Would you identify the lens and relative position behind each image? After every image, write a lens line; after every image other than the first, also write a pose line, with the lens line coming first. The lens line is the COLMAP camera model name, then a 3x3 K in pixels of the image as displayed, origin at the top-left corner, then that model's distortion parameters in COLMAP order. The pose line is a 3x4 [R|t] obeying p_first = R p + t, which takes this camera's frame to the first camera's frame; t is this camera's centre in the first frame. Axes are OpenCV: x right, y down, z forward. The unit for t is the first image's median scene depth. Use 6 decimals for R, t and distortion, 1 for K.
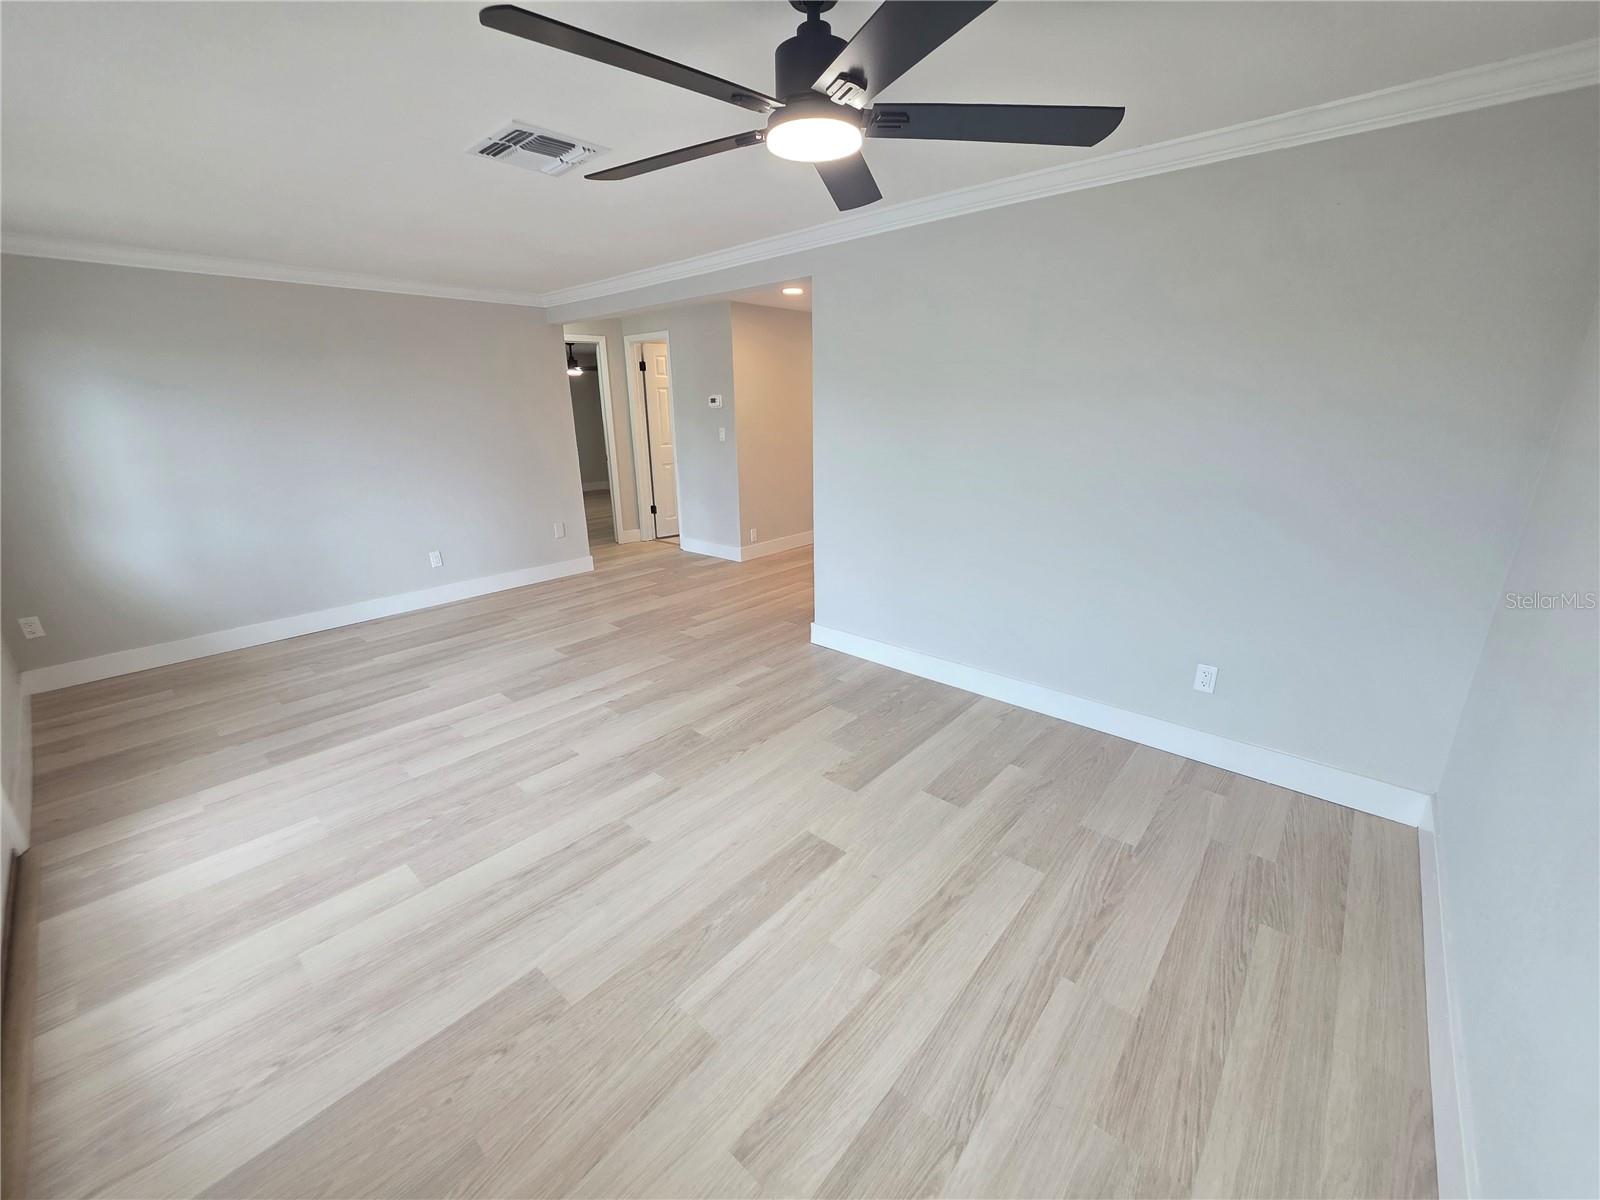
lens RADIAL K [[640.8, 0, 791.5], [0, 640.8, 600.5], [0, 0, 1]] dist [-0.000500, 0.000445]
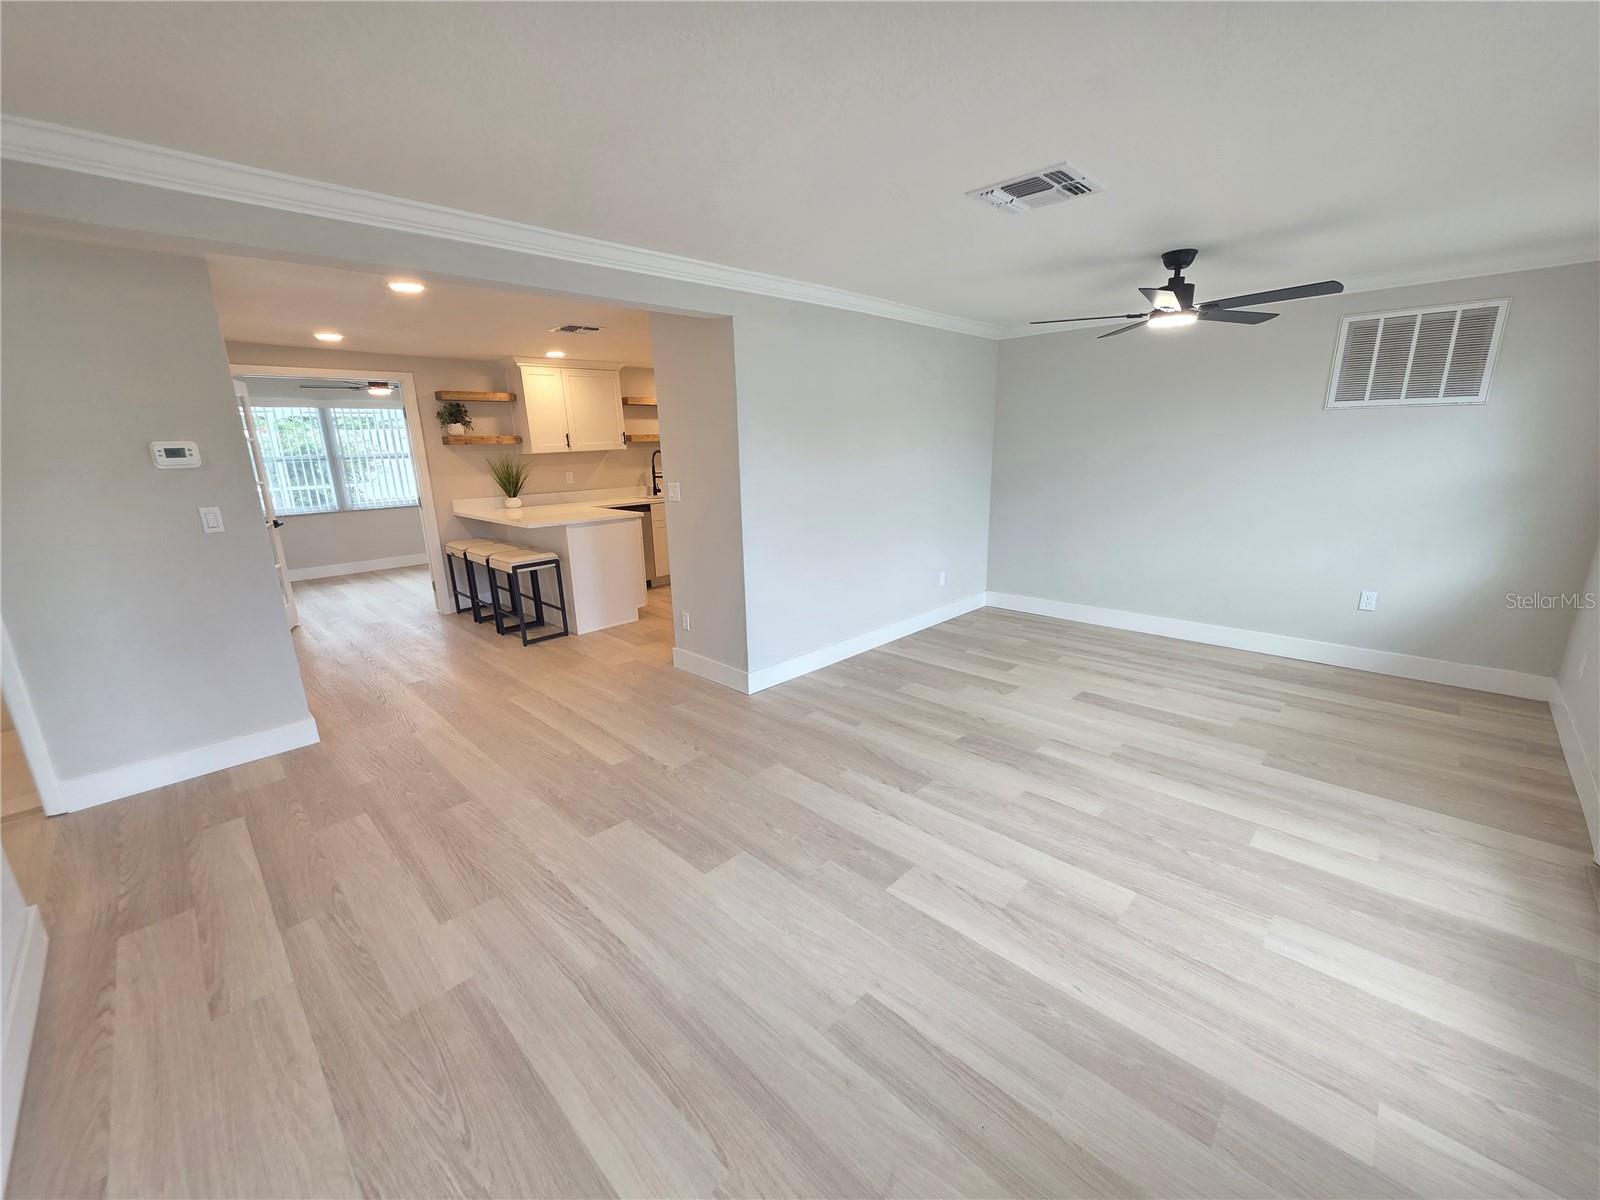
lens RADIAL K [[640.8, 0, 791.5], [0, 640.8, 605.3], [0, 0, 1]] dist [-0.000500, 0.000445]
pose [[0.052726, -0.233704, 0.970877, -1.259261], [0.319558, 0.925055, 0.205319, -0.340238], [-0.946099, 0.299426, 0.123456, 1.163707]]
